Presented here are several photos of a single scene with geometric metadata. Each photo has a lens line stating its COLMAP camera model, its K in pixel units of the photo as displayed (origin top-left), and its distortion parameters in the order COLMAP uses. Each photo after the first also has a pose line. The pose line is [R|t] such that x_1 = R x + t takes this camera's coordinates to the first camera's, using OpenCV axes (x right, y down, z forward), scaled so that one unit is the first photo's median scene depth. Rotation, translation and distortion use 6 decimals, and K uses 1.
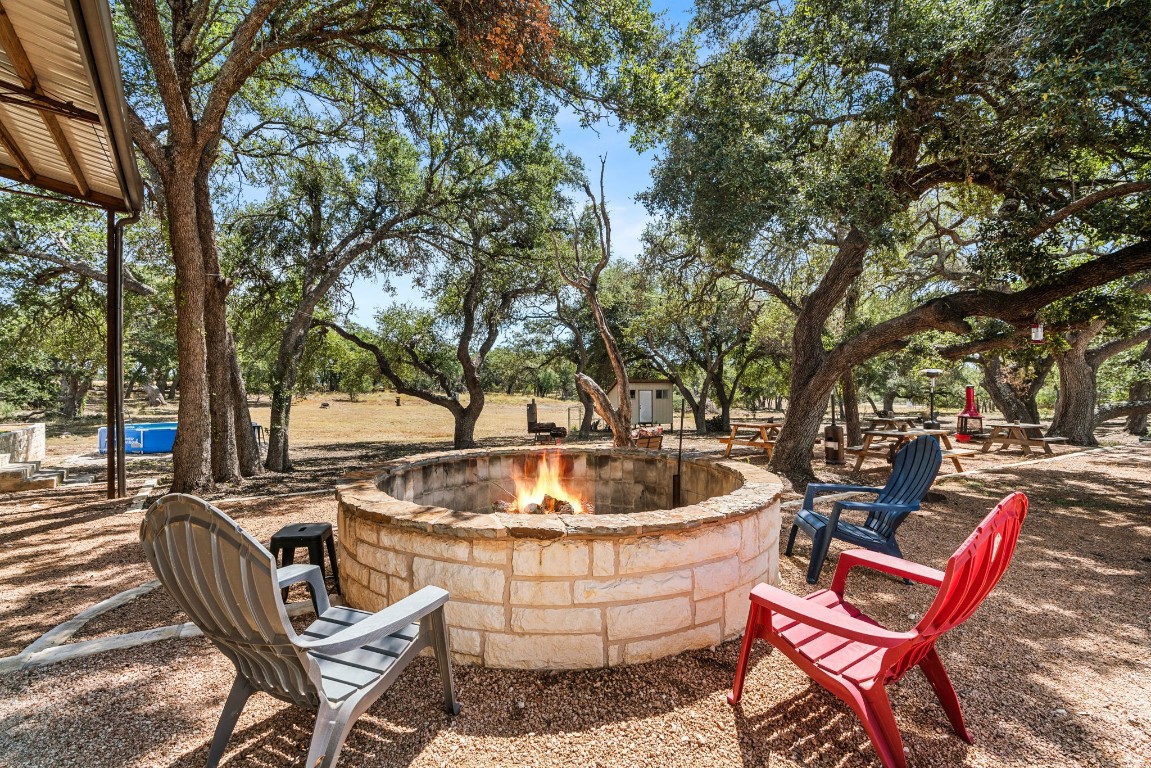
lens RADIAL K [[516.6, 0, 572.4], [0, 516.6, 386.7], [0, 0, 1]] dist [-0.002479, 0.000001]
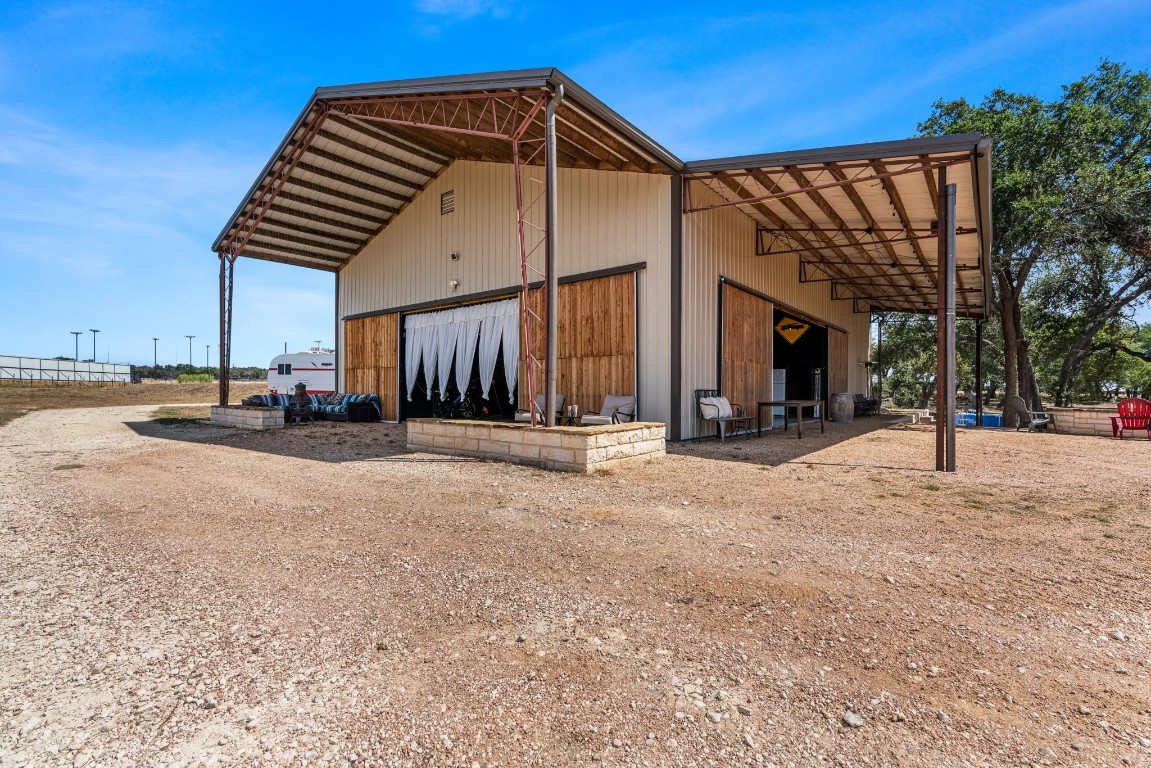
lens RADIAL K [[516.6, 0, 572.4], [0, 516.6, 386.7], [0, 0, 1]] dist [-0.002479, 0.000001]
pose [[0.238489, -0.008141, -0.971111, 0.581271], [-0.009539, 0.999897, -0.010725, 0.019375], [0.971098, 0.011822, 0.238387, -0.817368]]
